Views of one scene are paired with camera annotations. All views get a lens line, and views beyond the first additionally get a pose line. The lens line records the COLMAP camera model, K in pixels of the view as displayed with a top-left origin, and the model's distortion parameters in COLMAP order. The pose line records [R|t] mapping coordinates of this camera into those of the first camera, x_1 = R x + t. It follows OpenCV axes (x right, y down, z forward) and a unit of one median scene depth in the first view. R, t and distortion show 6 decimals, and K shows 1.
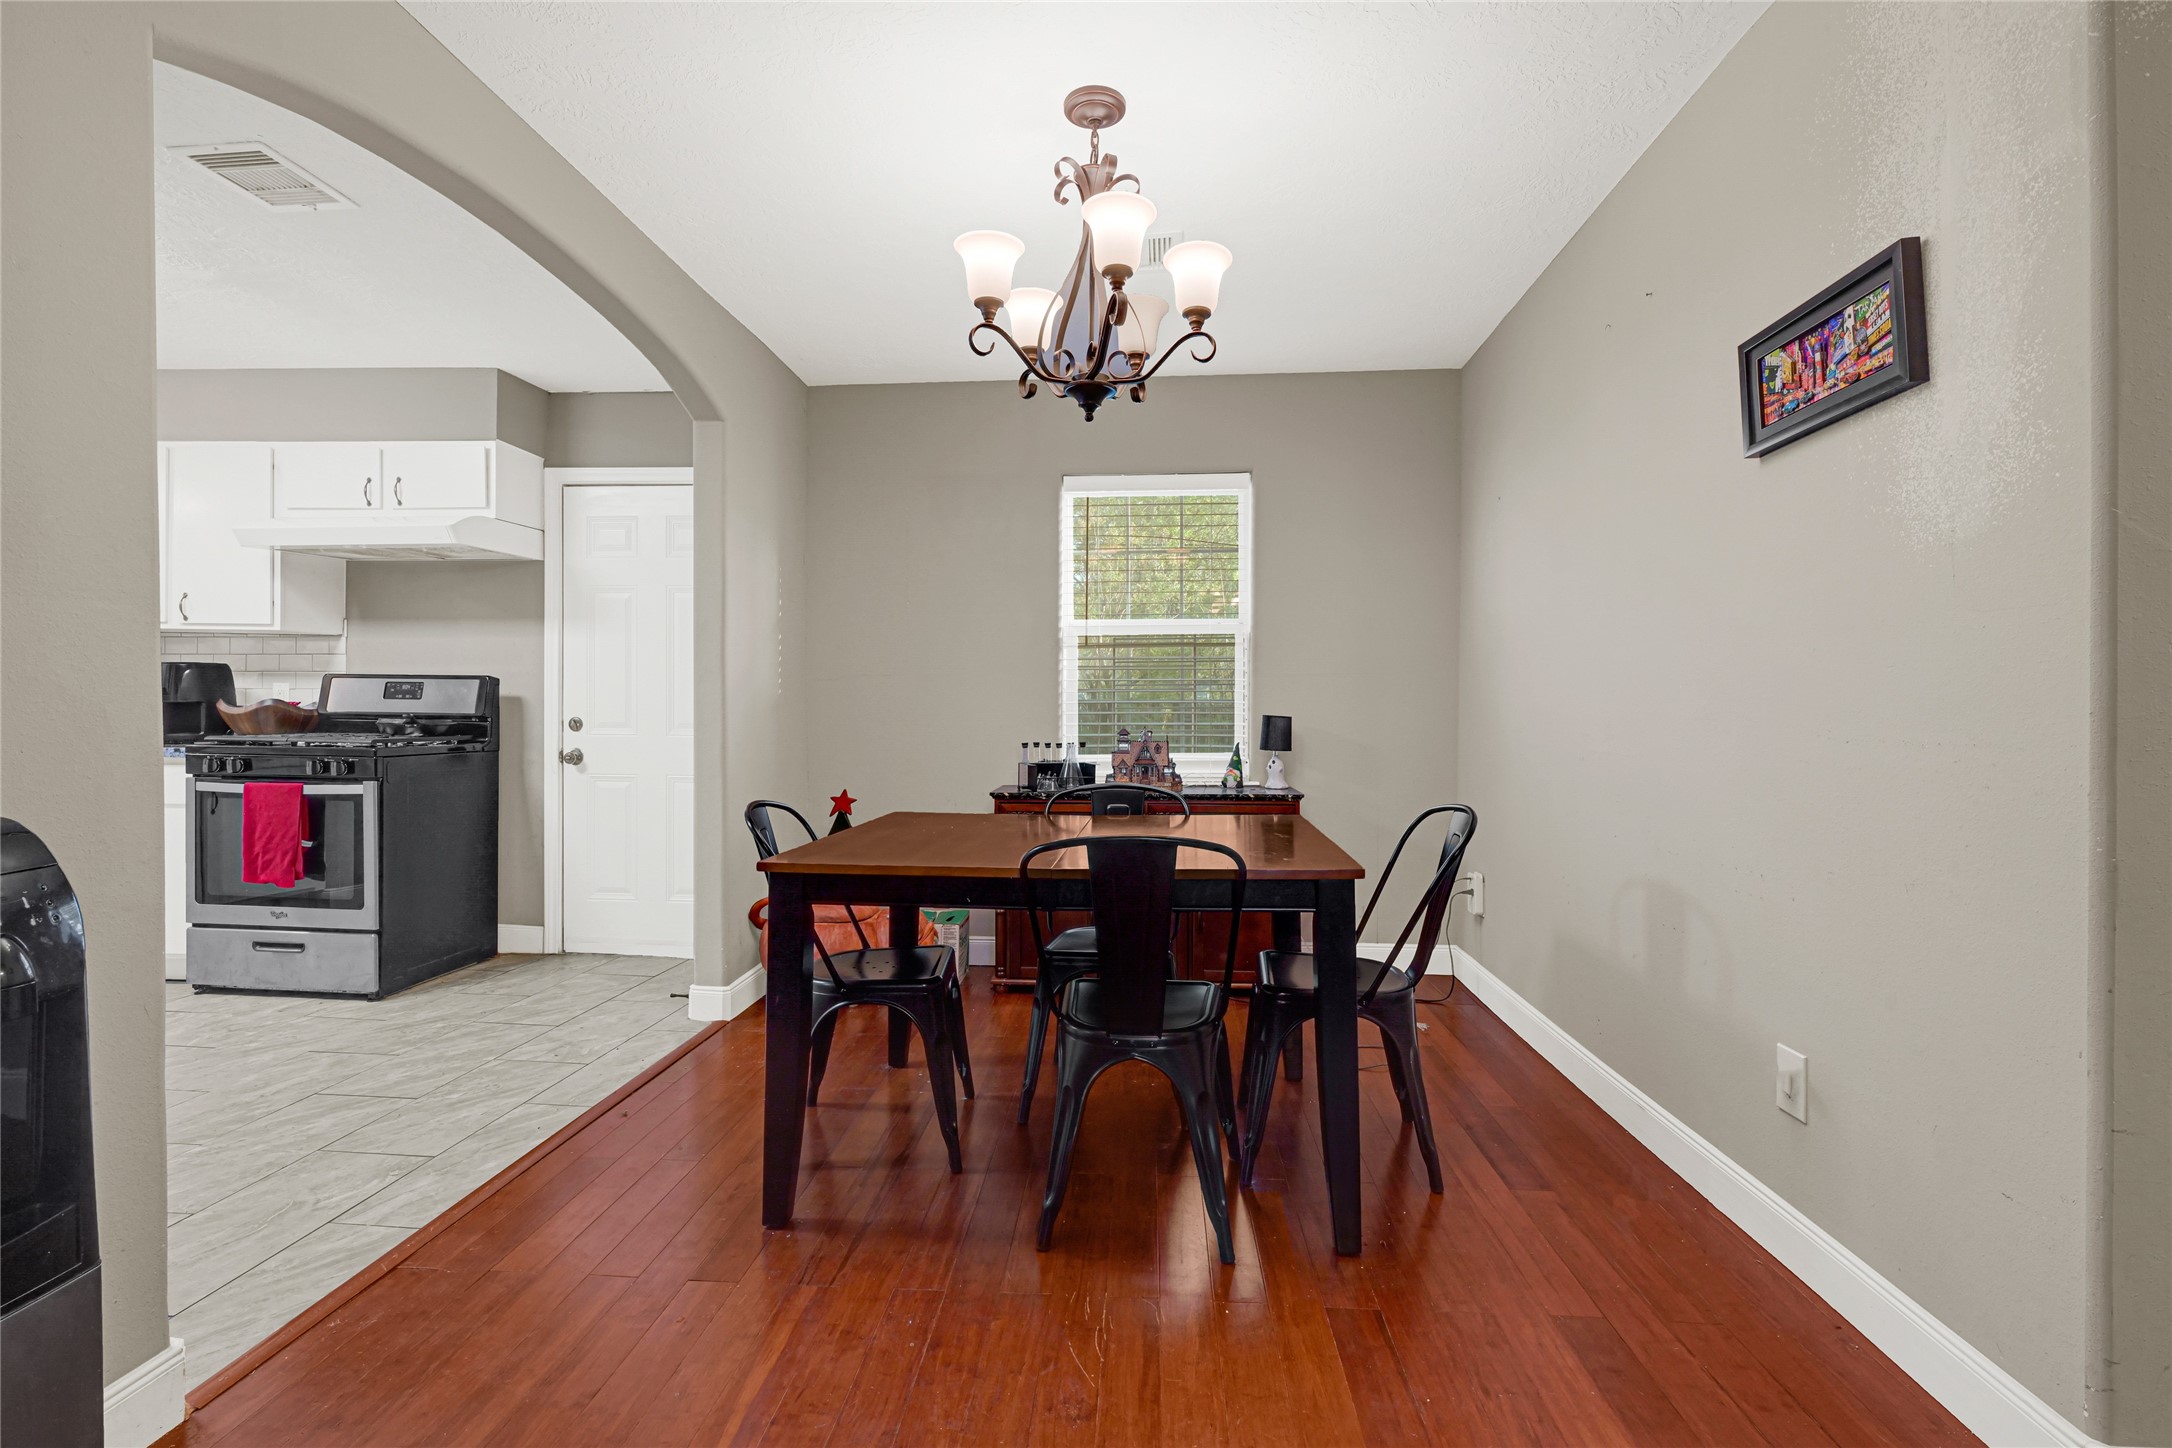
lens RADIAL K [[959.2, 0, 1086.0], [0, 959.2, 724.0], [0, 0, 1]] dist [0.000191, -0.000019]
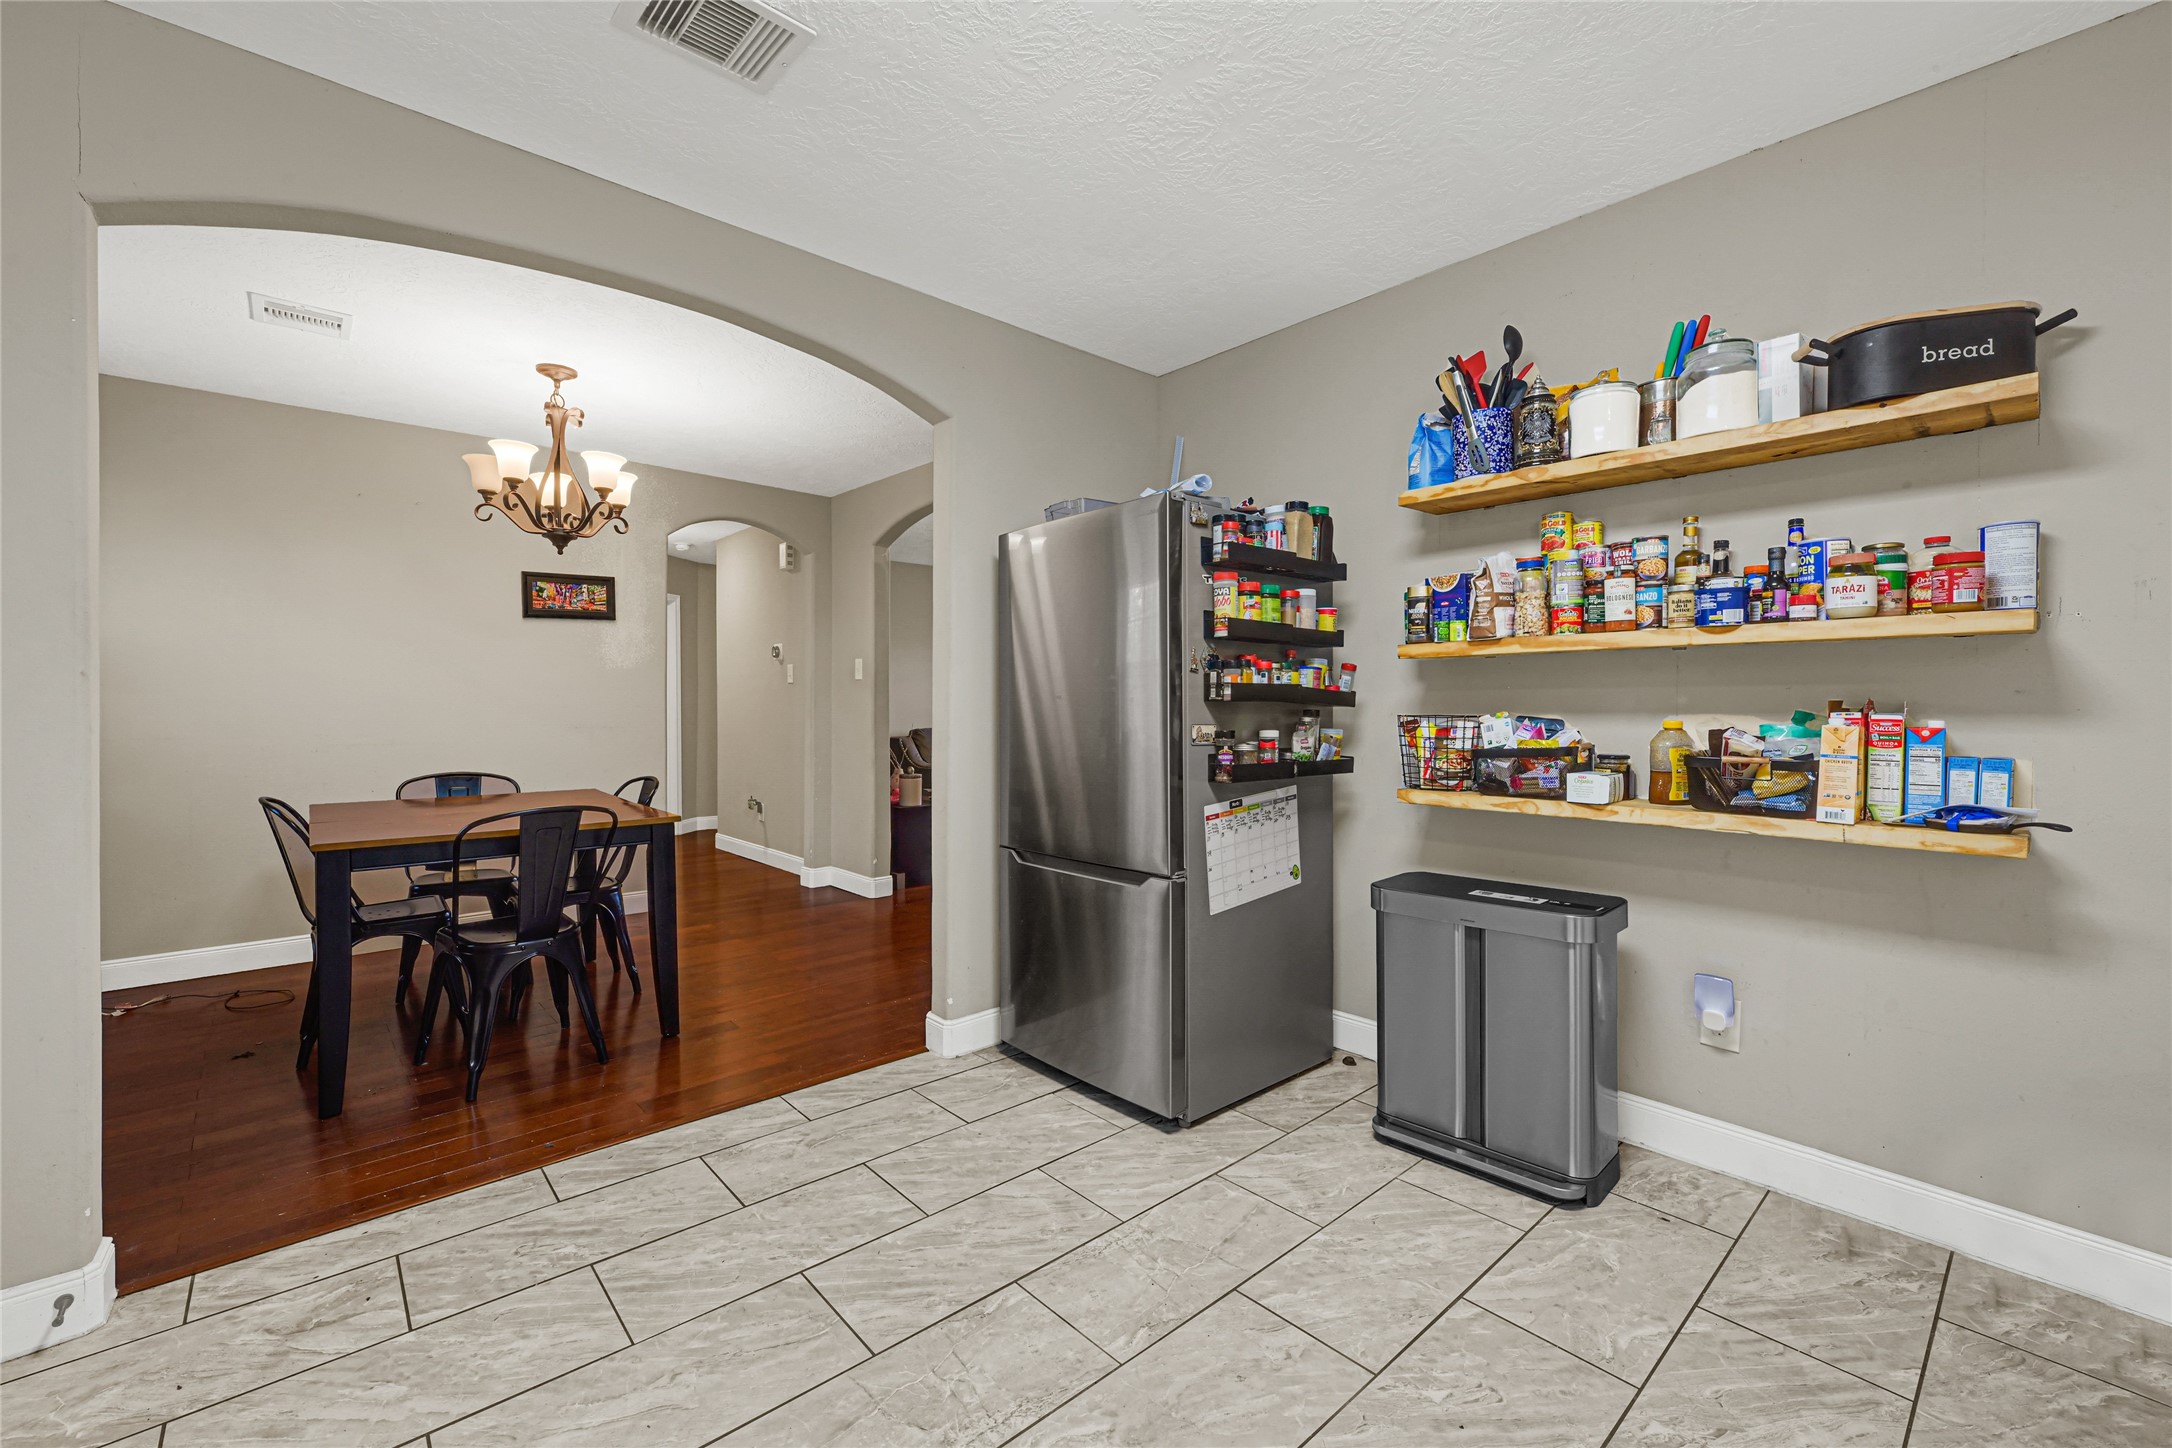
lens RADIAL K [[894.6, 0, 1075.6], [0, 894.6, 718.4], [0, 0, 1]] dist [0.000190, 0.000173]
pose [[-0.717556, -0.012659, 0.696386, -1.106501], [0.010101, 0.999541, 0.028577, -0.036041], [-0.696428, 0.027540, -0.717098, 0.940199]]
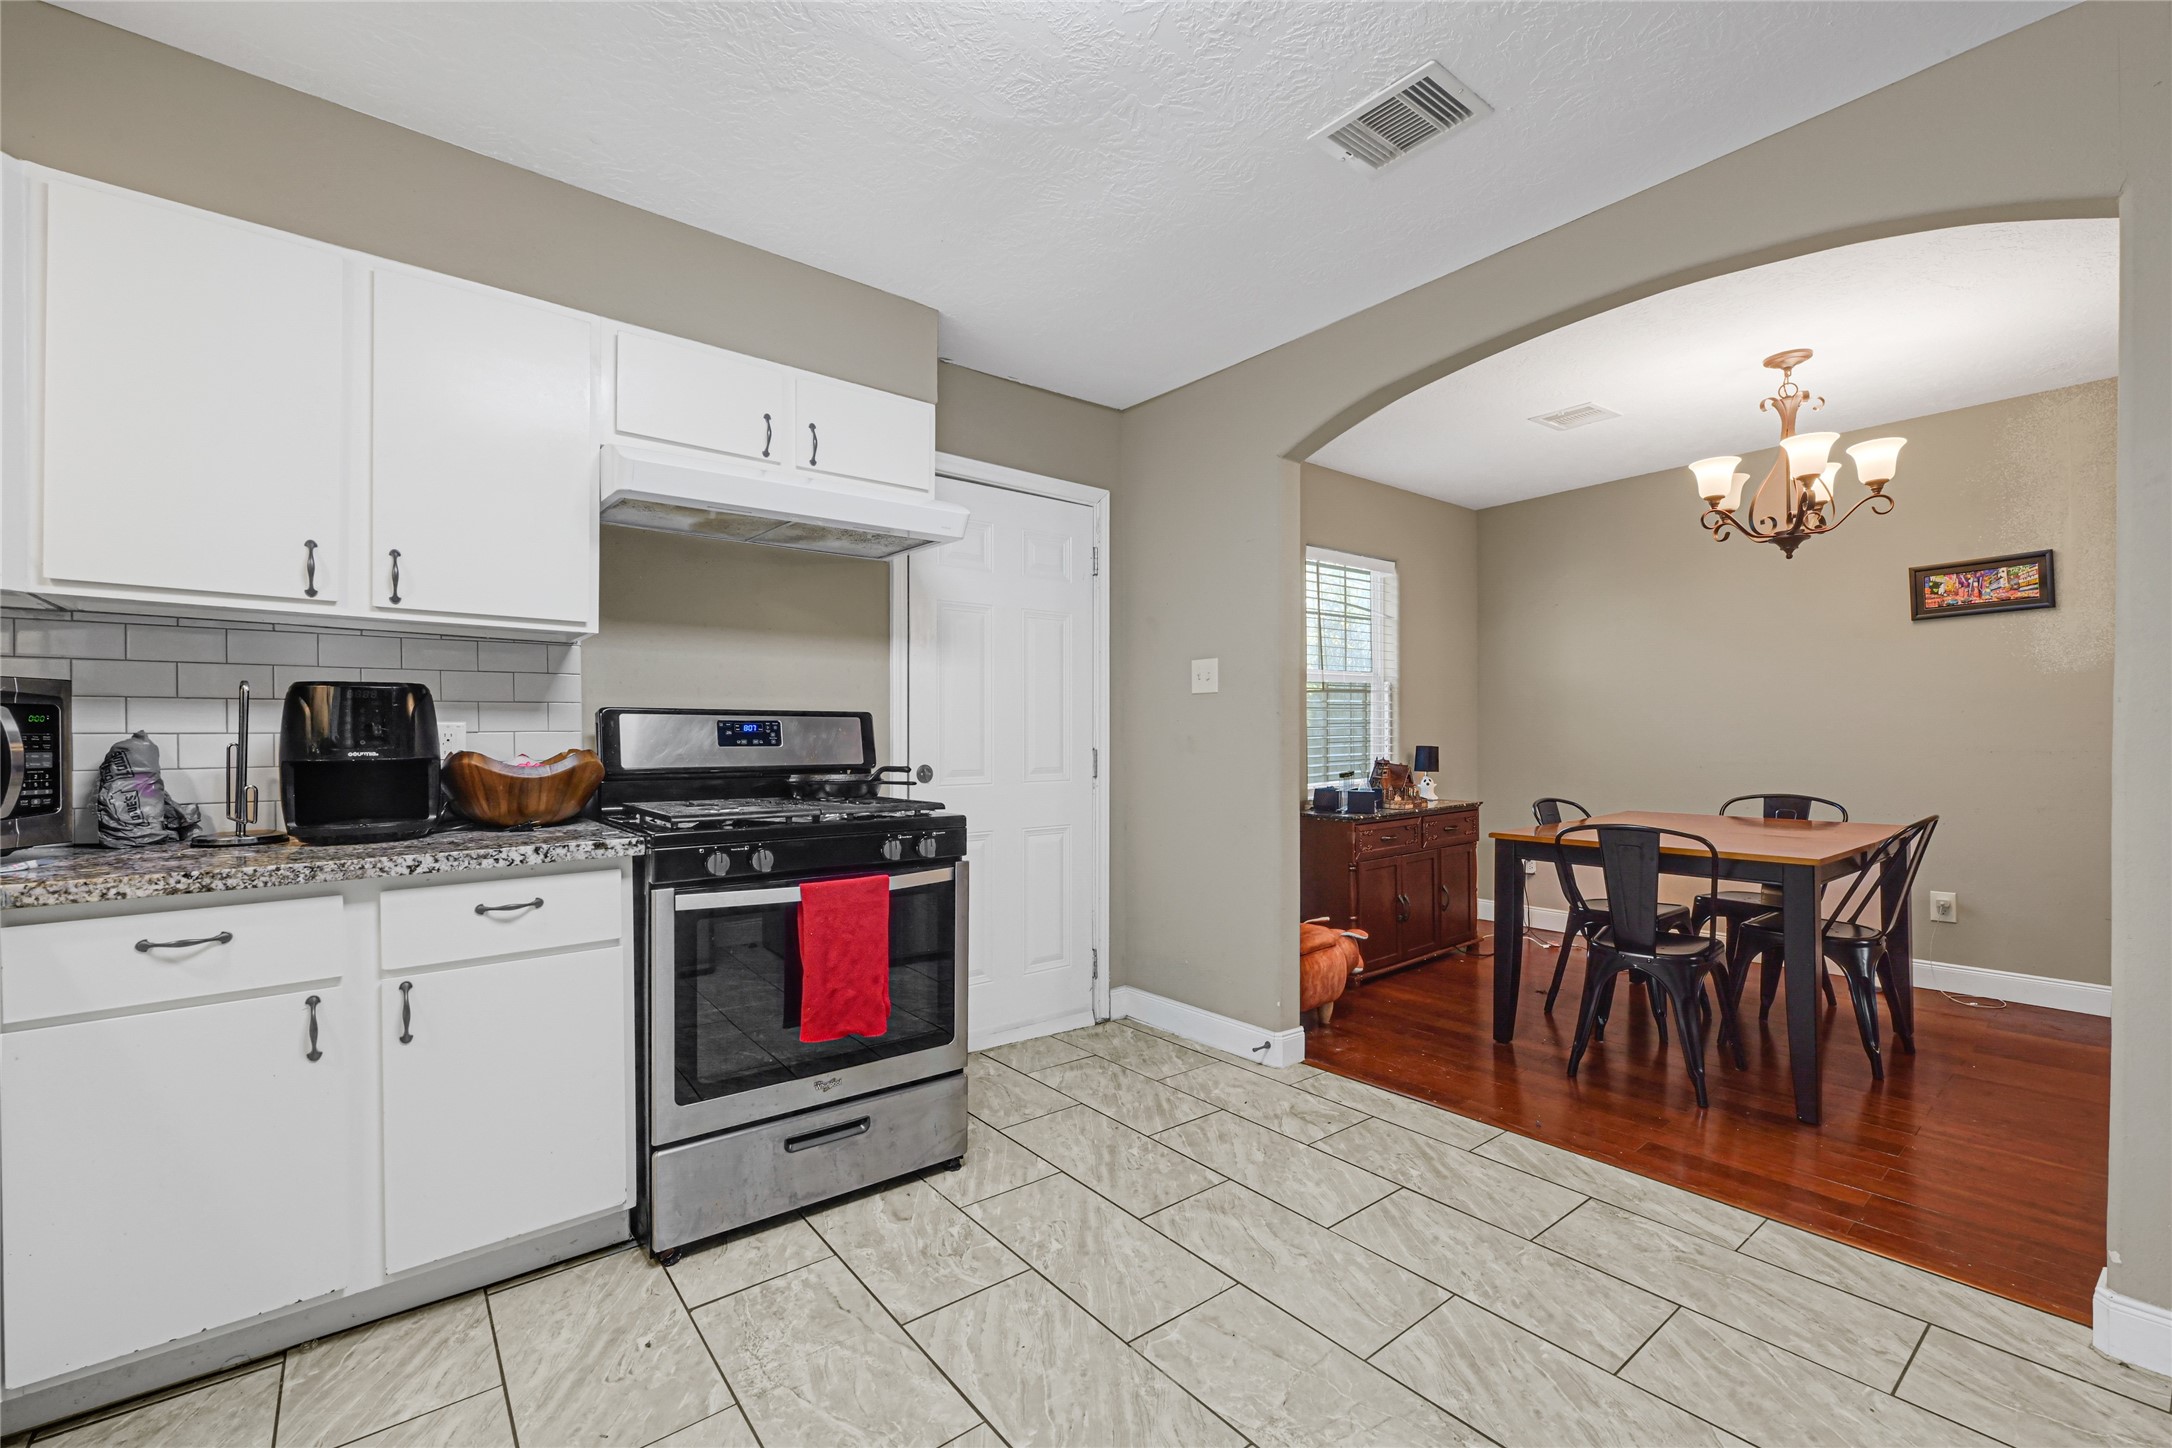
lens RADIAL K [[908.0, 0, 1087.3], [0, 908.0, 736.2], [0, 0, 1]] dist [-0.000565, -0.000221]
pose [[0.730426, -0.012261, 0.682882, -1.146451], [0.023936, 0.999684, -0.007654, -0.026302], [-0.682572, 0.021936, 0.730489, 0.438035]]
